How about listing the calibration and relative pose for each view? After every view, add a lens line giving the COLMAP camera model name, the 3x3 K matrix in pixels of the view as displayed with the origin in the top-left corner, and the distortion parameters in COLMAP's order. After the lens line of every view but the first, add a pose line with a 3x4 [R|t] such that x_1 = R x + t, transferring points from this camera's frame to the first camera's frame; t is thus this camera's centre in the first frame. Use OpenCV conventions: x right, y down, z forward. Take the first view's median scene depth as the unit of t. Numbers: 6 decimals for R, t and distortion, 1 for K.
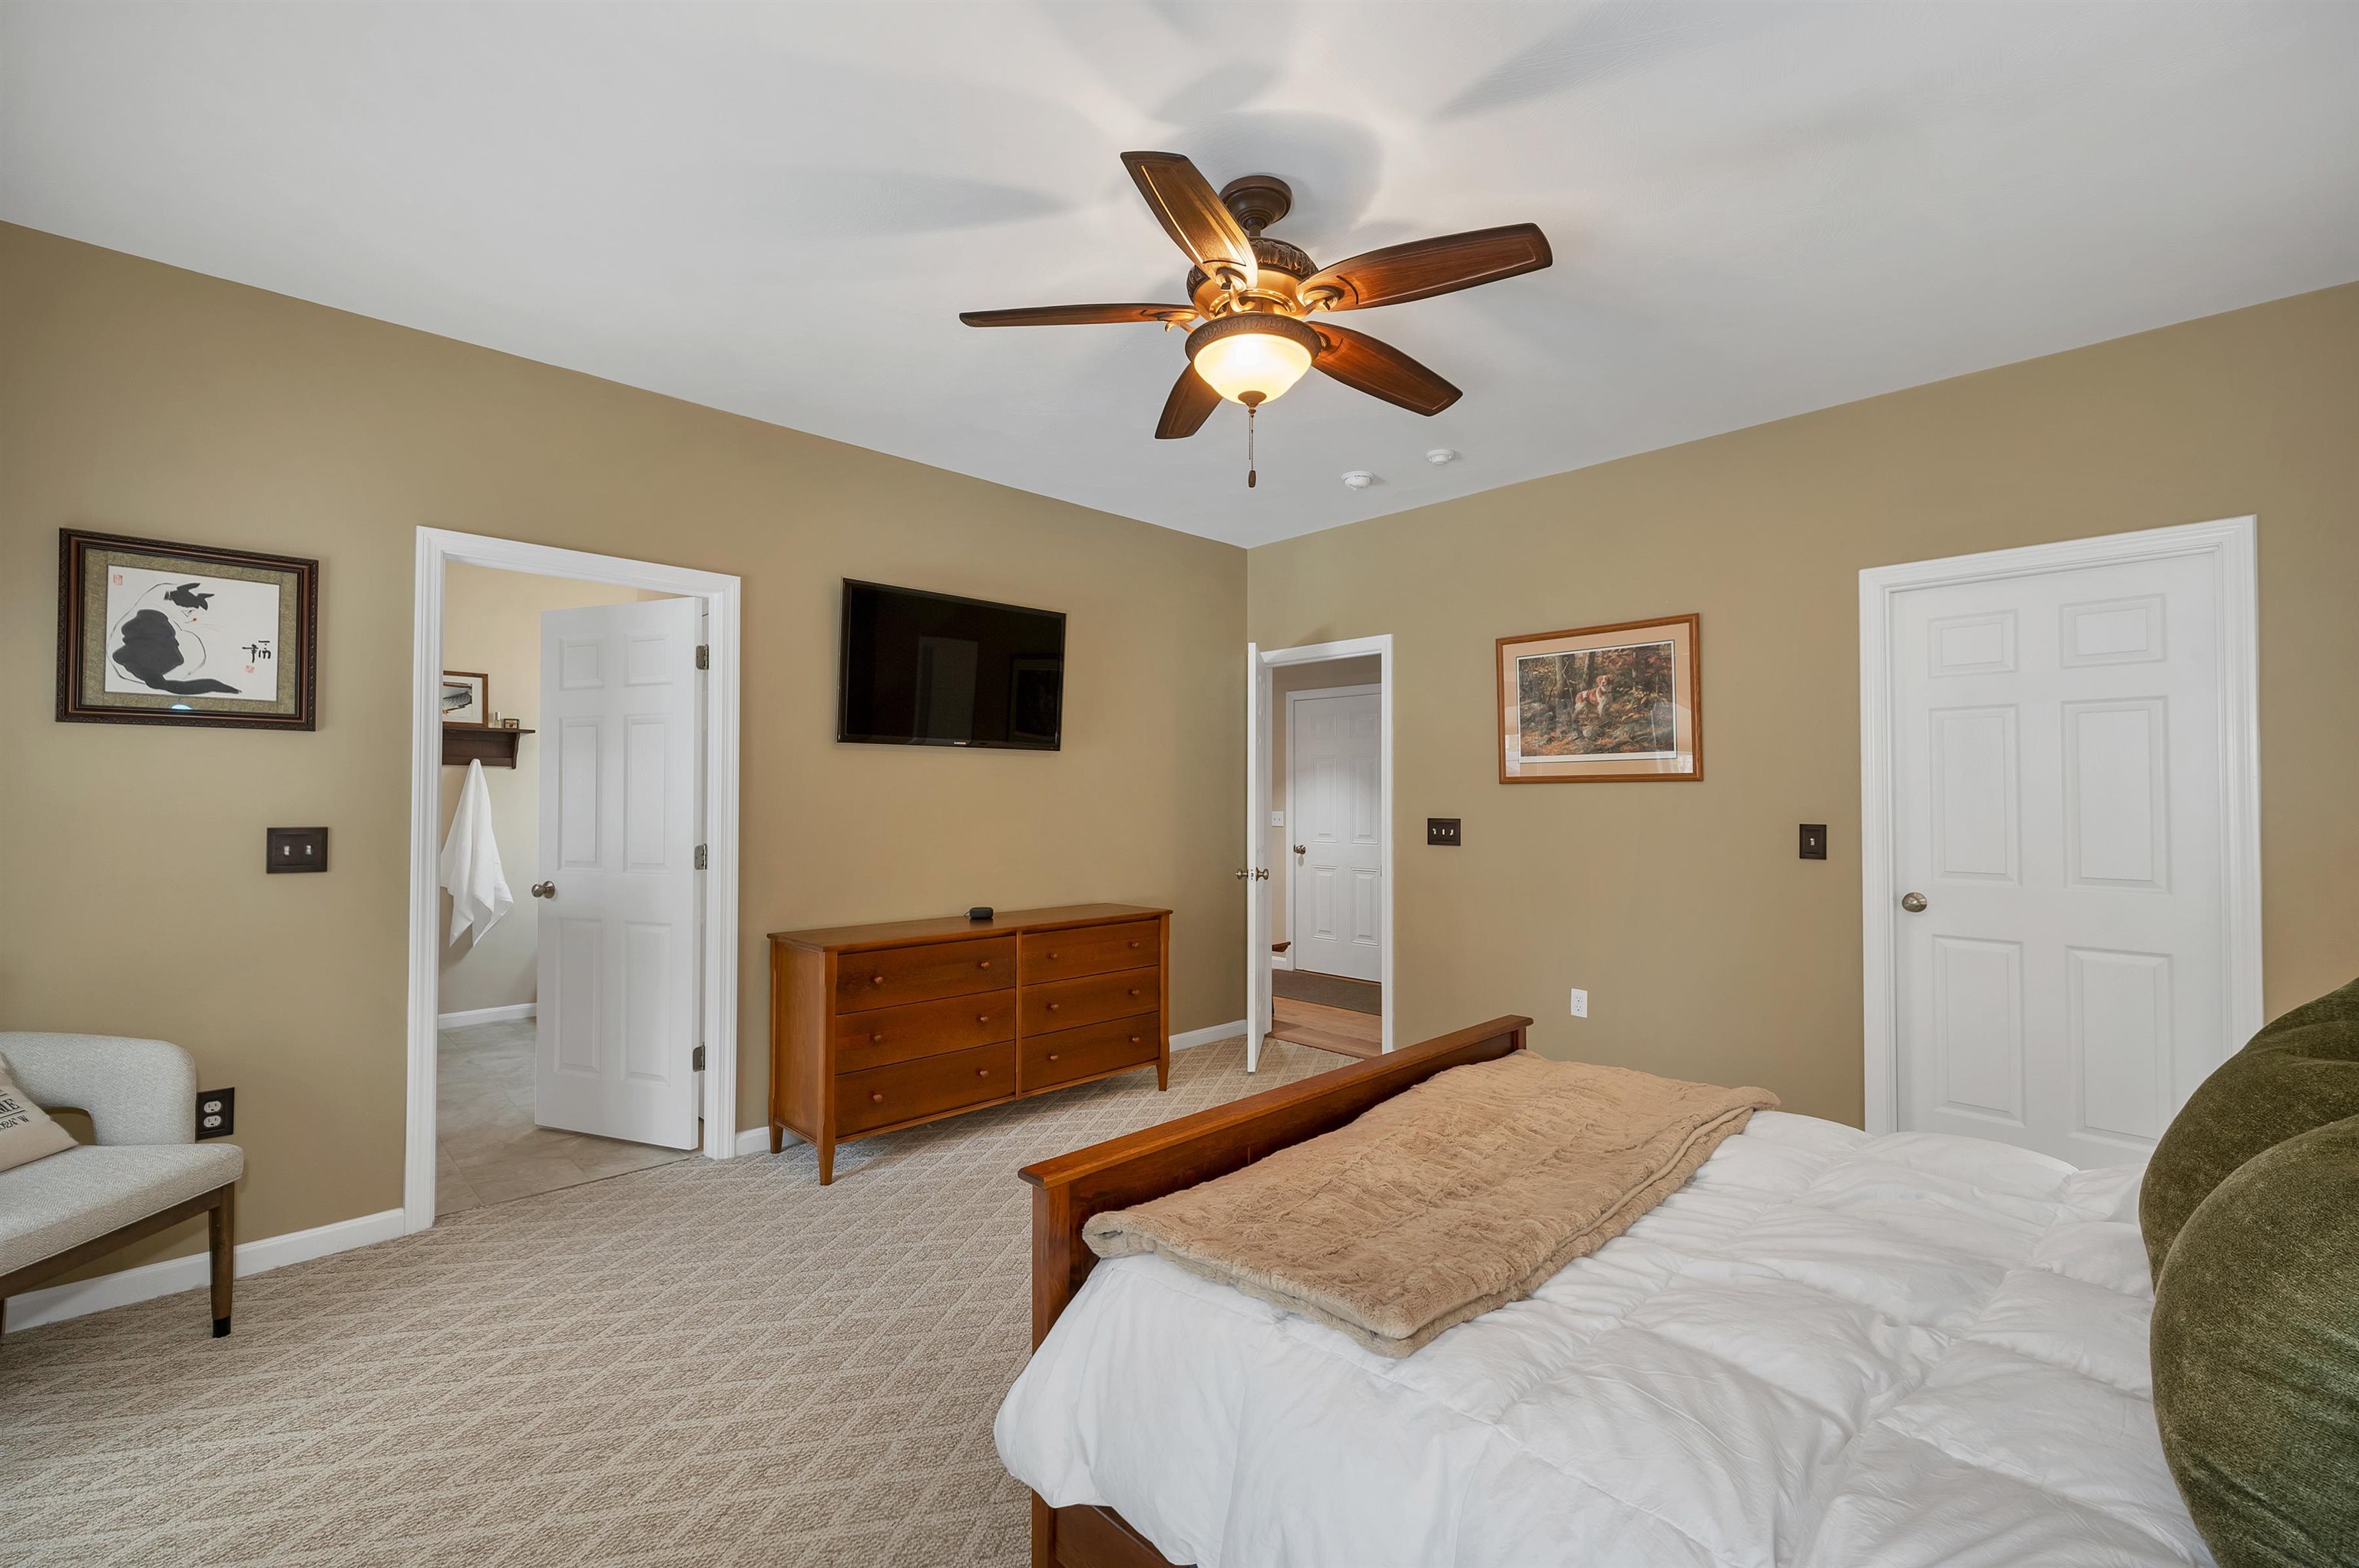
lens RADIAL K [[959.6, 0, 1183.3], [0, 959.6, 788.2], [0, 0, 1]] dist [-0.000649, -0.000104]
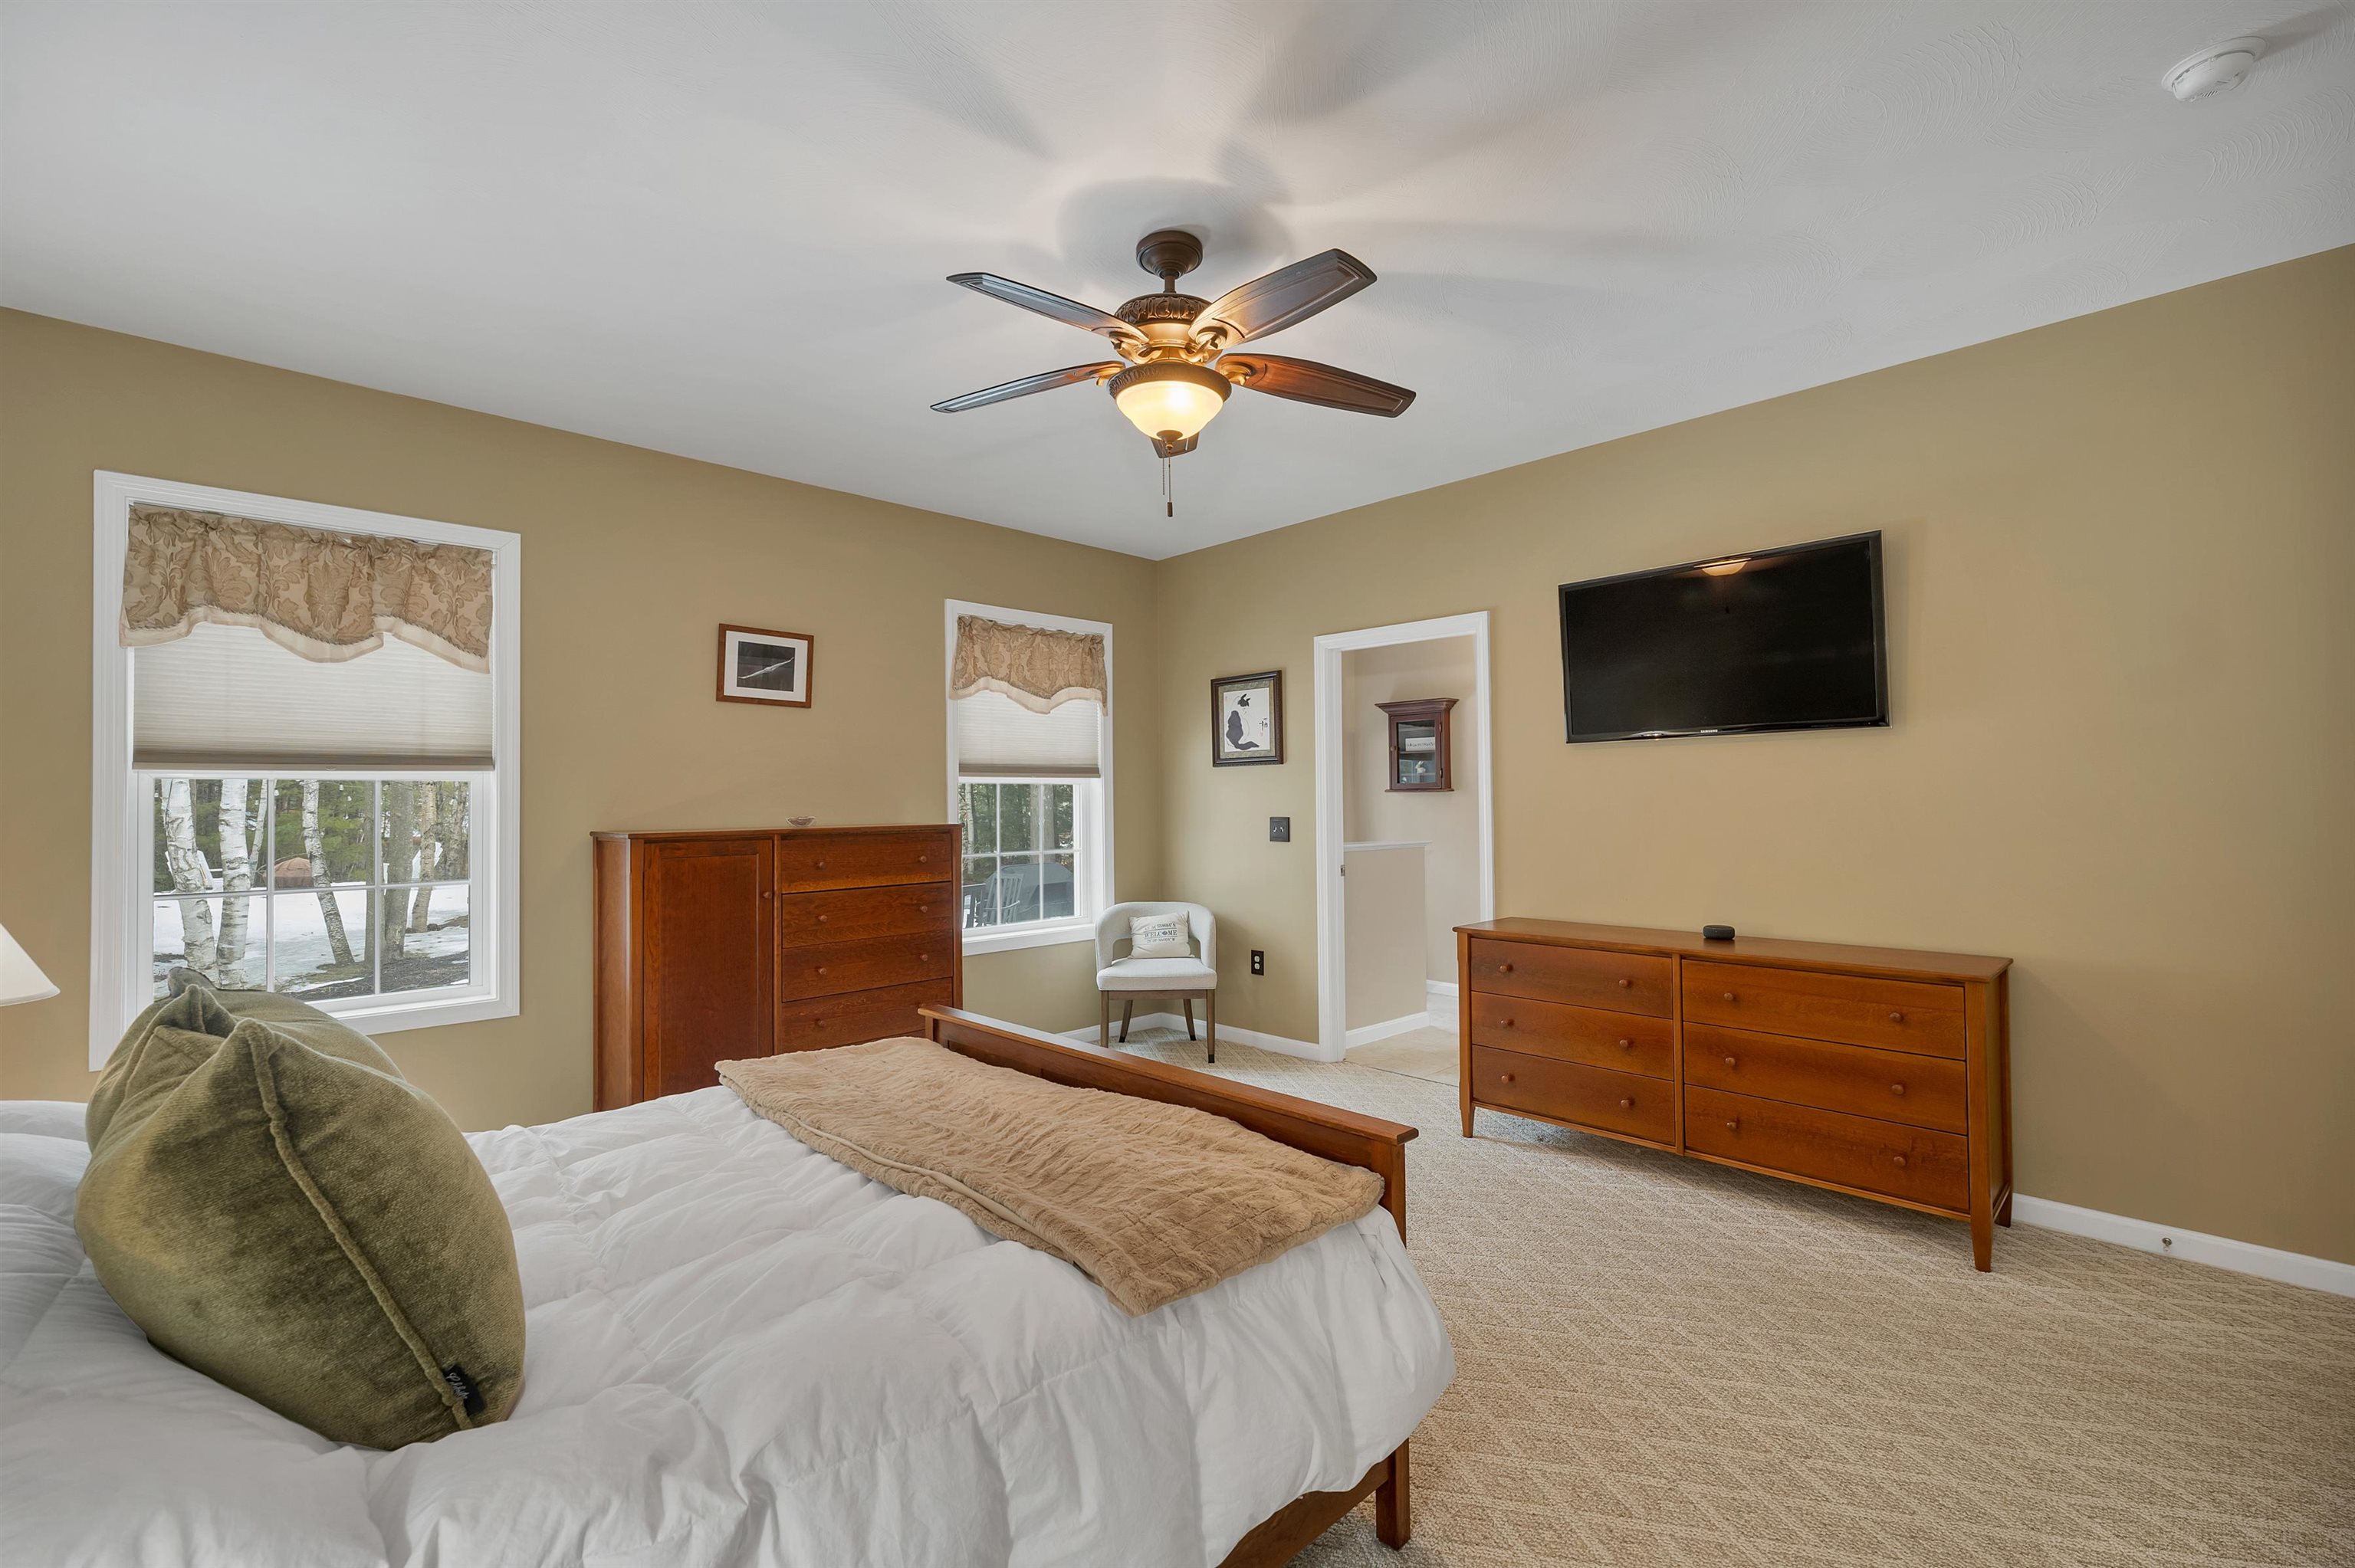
lens RADIAL K [[1028.0, 0, 1262.4], [0, 1028.0, 784.4], [0, 0, 1]] dist [0.001366, -0.000035]
pose [[0.050373, -0.019703, -0.998536, 1.056834], [0.021851, 0.999588, -0.018622, 0.014293], [0.998491, -0.020881, 0.050782, 0.880185]]
